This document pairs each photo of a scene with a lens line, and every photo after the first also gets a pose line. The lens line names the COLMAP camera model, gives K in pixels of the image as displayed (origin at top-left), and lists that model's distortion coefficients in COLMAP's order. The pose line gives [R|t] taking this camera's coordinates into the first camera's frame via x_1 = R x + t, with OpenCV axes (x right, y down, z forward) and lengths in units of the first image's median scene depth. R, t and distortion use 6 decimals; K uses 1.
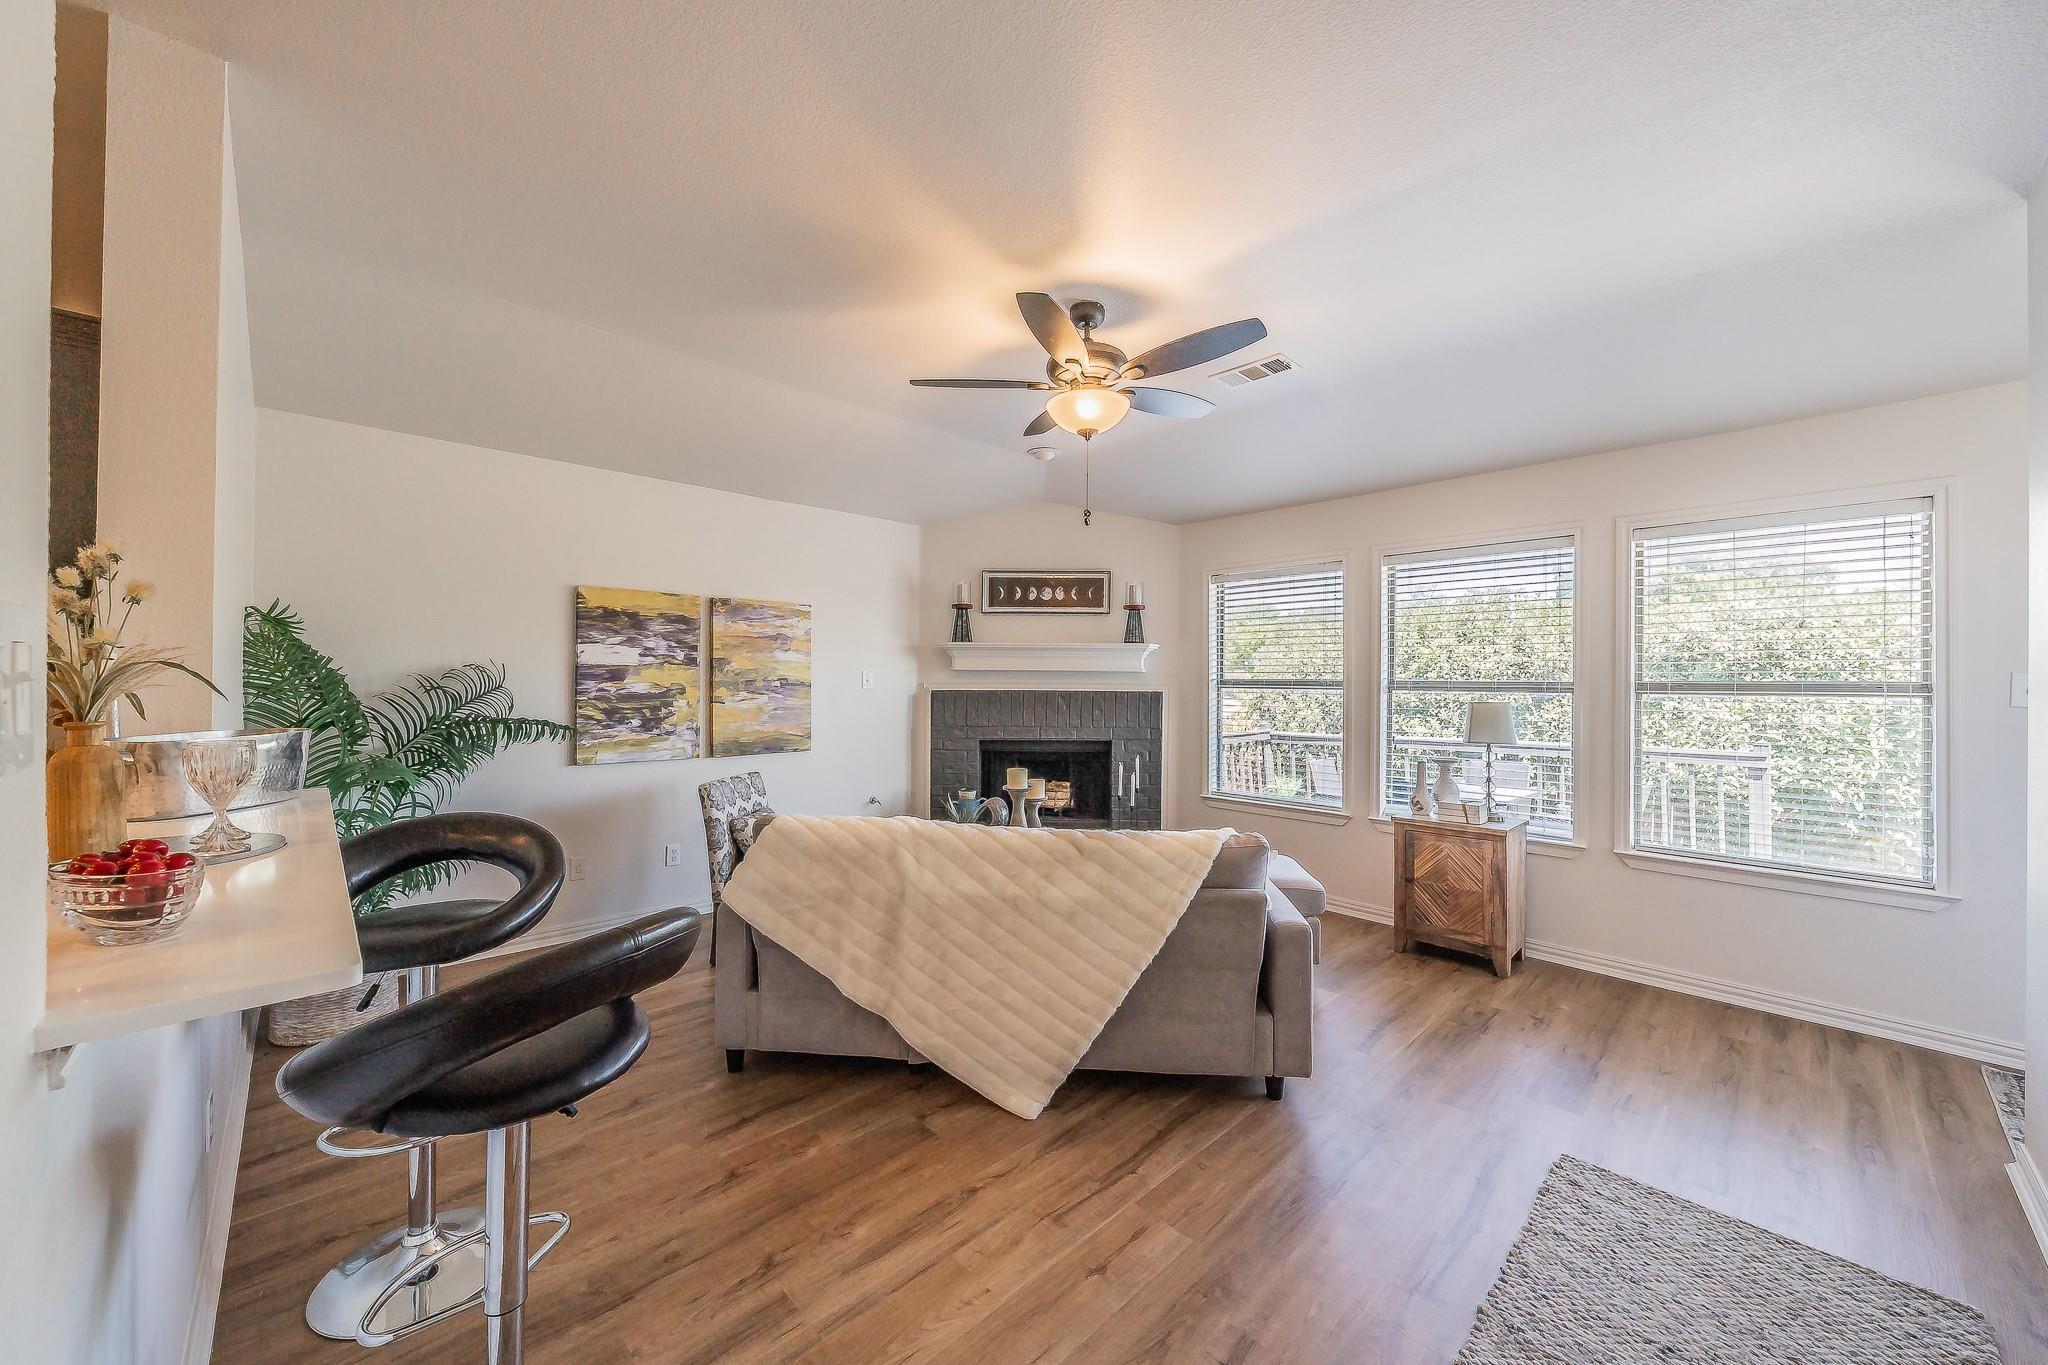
lens RADIAL K [[747.5, 0, 992.9], [0, 747.5, 681.0], [0, 0, 1]] dist [-0.007491, -0.000123]
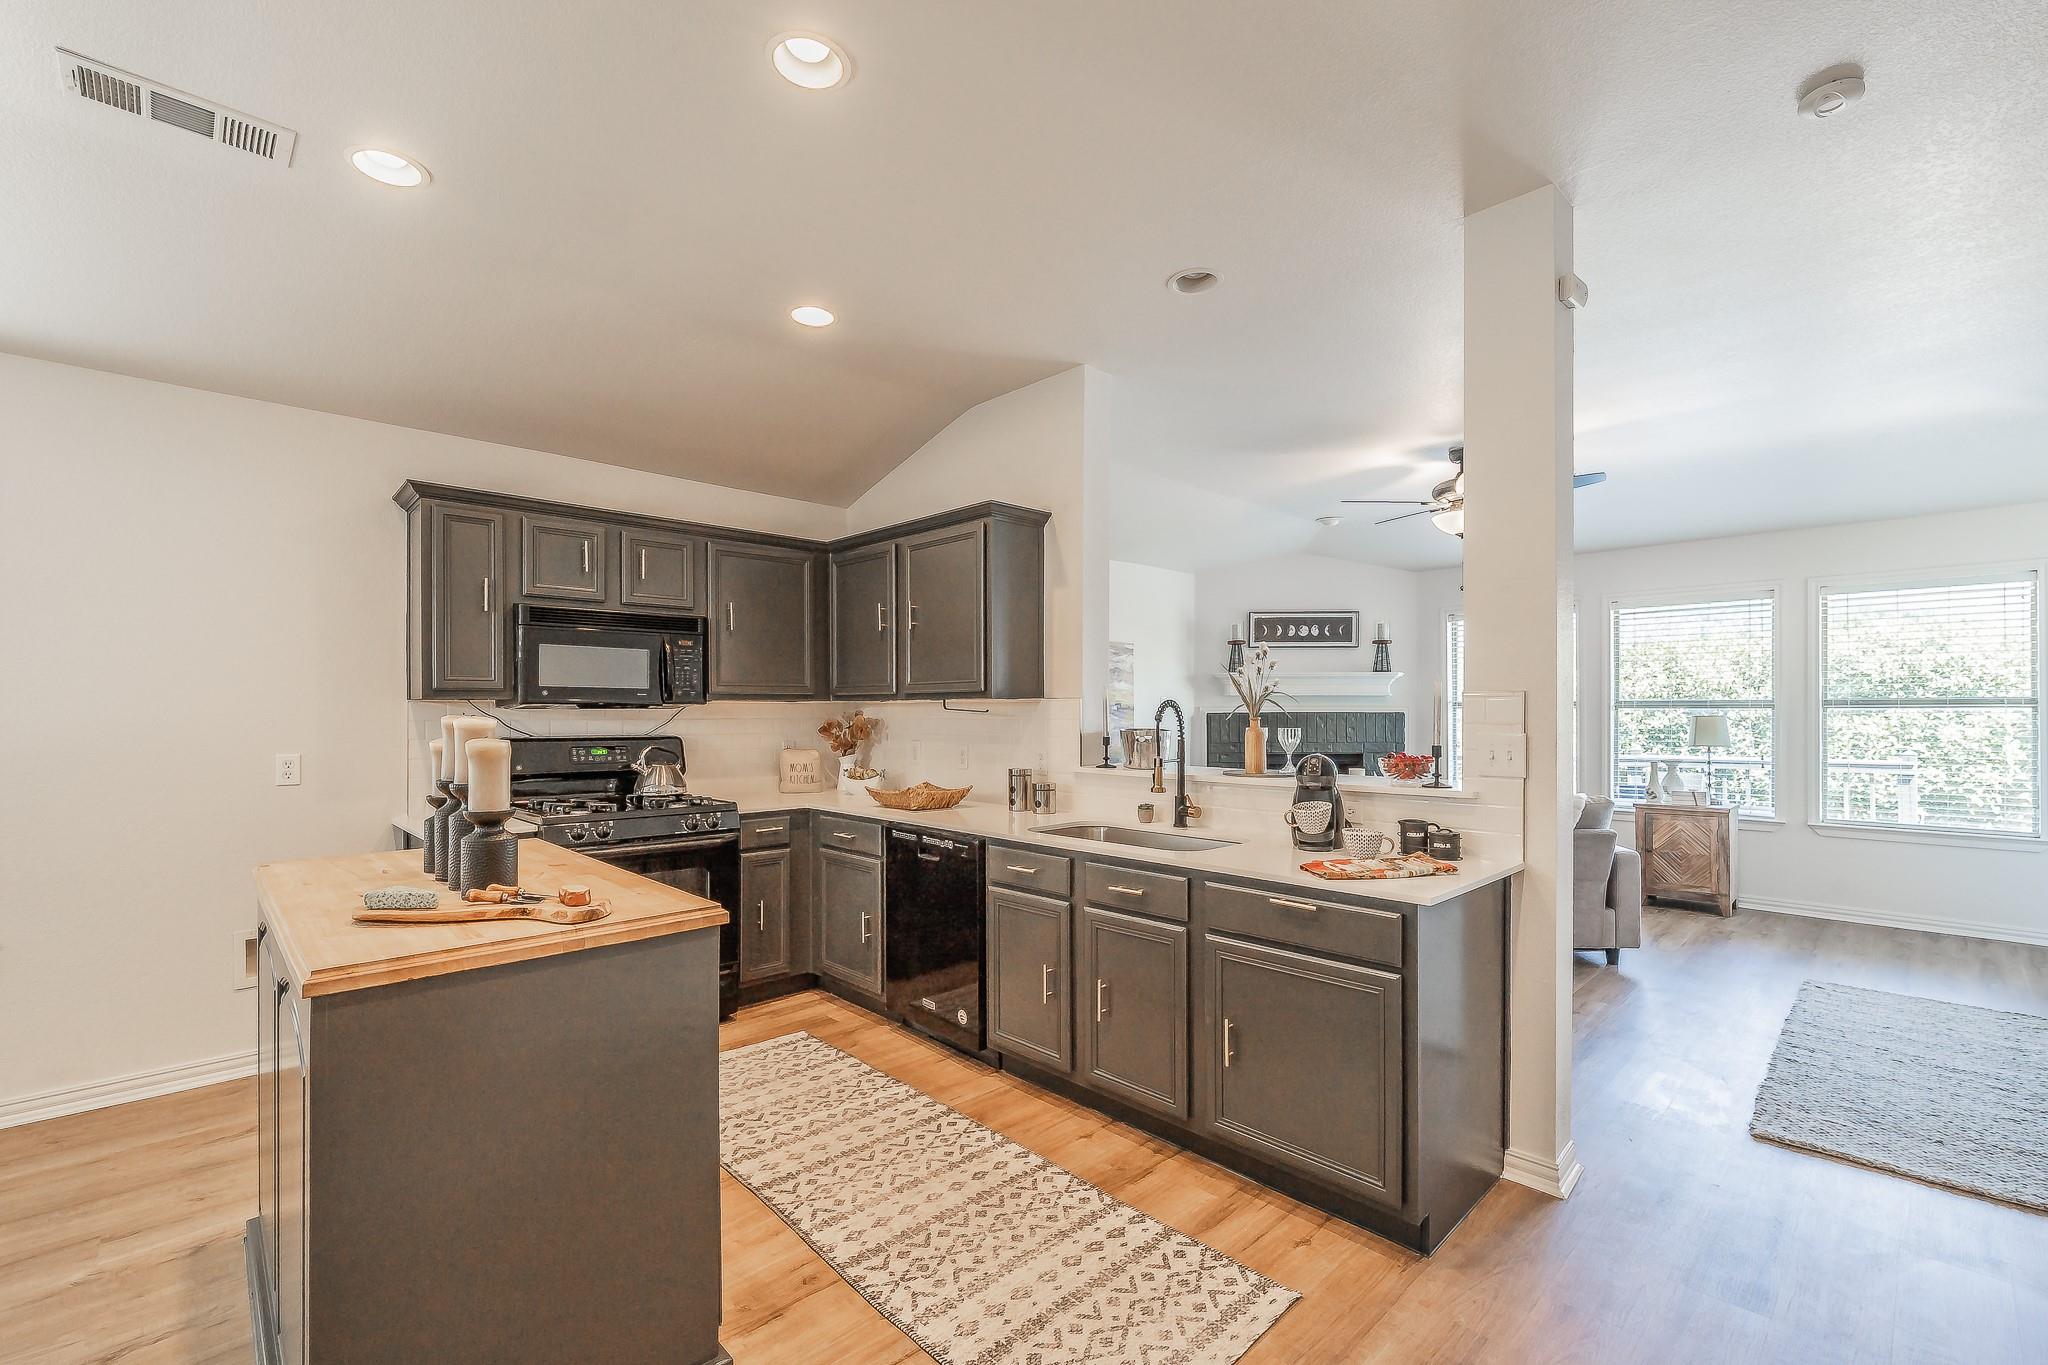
lens RADIAL K [[869.9, 0, 966.2], [0, 869.9, 710.0], [0, 0, 1]] dist [-0.010683, 0.000098]
pose [[0.999789, -0.008681, -0.018595, -0.514256], [0.008703, 0.999962, 0.001098, 0.004227], [0.018585, -0.001260, 0.999826, -0.460925]]
